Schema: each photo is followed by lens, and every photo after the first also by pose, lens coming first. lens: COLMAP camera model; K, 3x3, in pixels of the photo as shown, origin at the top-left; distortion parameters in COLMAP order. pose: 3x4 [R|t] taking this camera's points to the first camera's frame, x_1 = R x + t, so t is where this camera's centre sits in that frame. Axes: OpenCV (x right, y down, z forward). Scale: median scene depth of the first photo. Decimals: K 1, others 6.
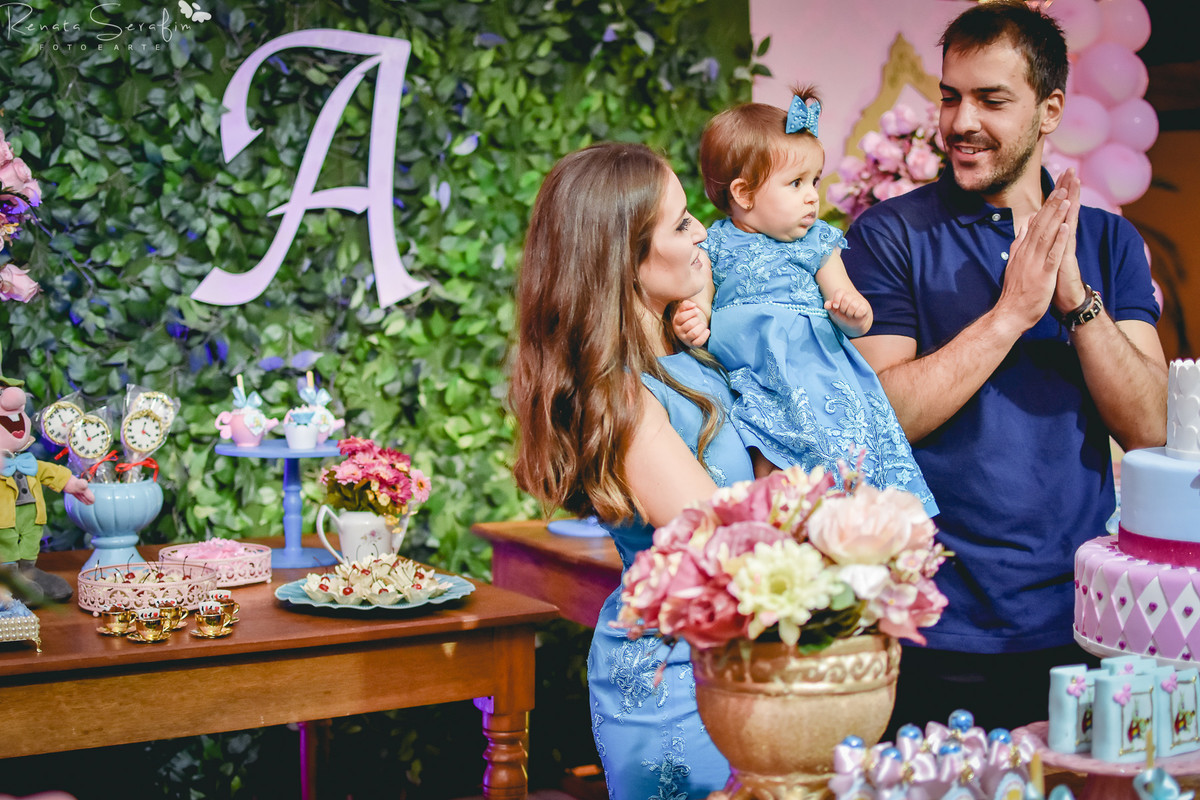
lens RADIAL K [[1831.8, 0, 615.2], [0, 1831.8, 402.1], [0, 0, 1]] dist [-0.191206, 0.151760]
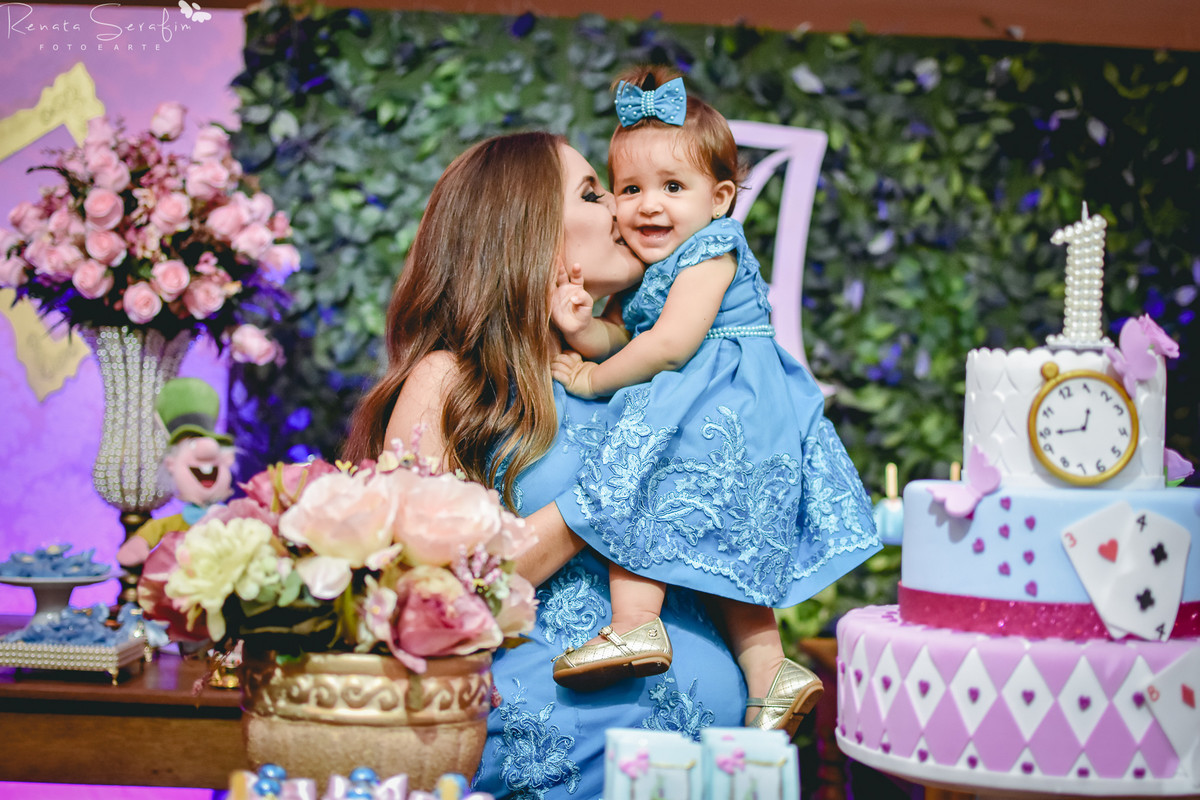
lens RADIAL K [[1831.8, 0, 615.2], [0, 1831.8, 402.1], [0, 0, 1]] dist [-0.191206, 0.151760]
pose [[0.892263, 0.016194, -0.451225, 0.221263], [-0.062393, 0.994191, -0.087697, 0.030814], [0.447184, 0.106403, 0.888091, 0.123661]]
